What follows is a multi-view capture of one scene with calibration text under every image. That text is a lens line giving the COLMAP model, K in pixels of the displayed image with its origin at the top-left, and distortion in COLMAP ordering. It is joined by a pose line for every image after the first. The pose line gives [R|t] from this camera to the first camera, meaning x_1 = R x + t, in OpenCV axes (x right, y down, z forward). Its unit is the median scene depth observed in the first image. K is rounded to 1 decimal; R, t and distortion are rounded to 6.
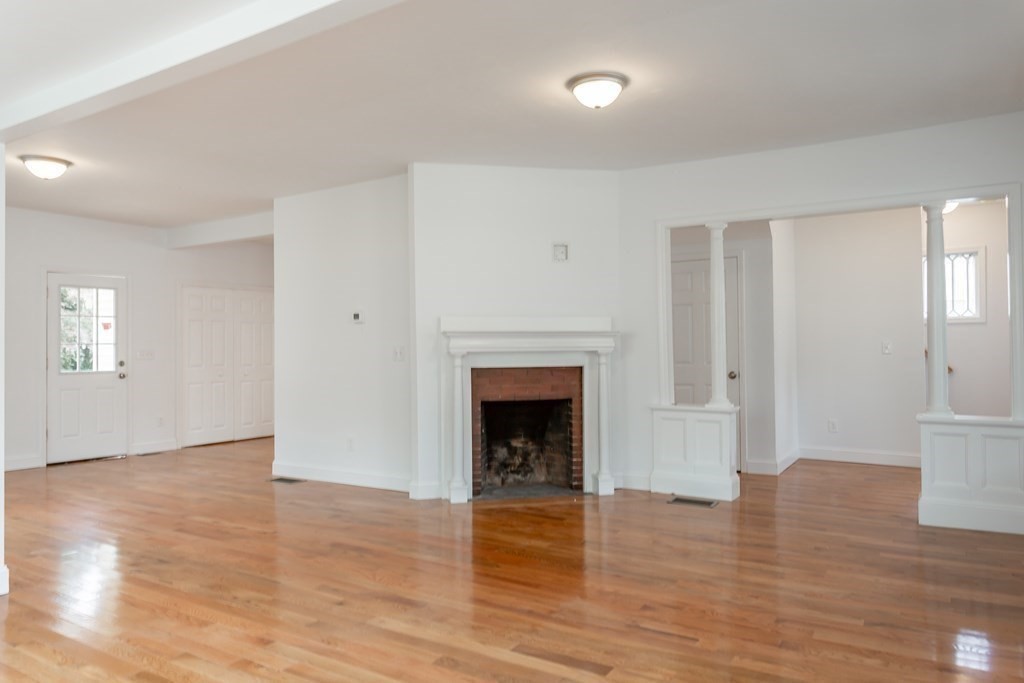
lens RADIAL K [[720.2, 0, 510.8], [0, 720.2, 341.4], [0, 0, 1]] dist [0.064936, 0.002768]
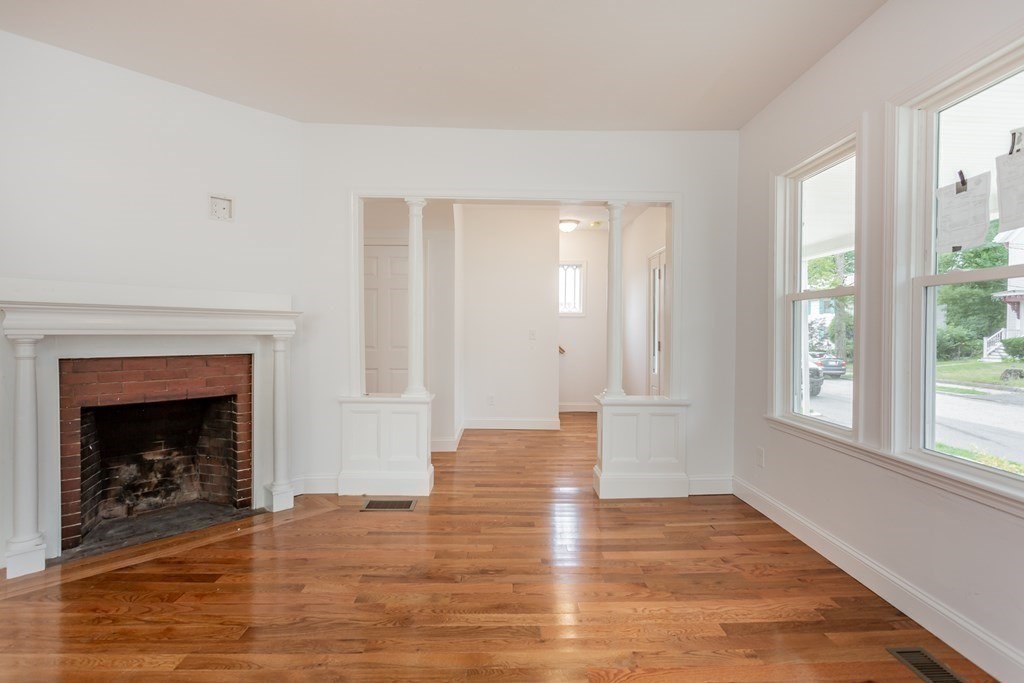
lens RADIAL K [[479.8, 0, 513.6], [0, 479.8, 340.9], [0, 0, 1]] dist [-0.005741, 0.003670]
pose [[0.832753, 0.003841, 0.553632, 0.046361], [-0.018763, 0.999597, 0.021289, 0.003103], [-0.553327, -0.028116, 0.832490, 0.391731]]
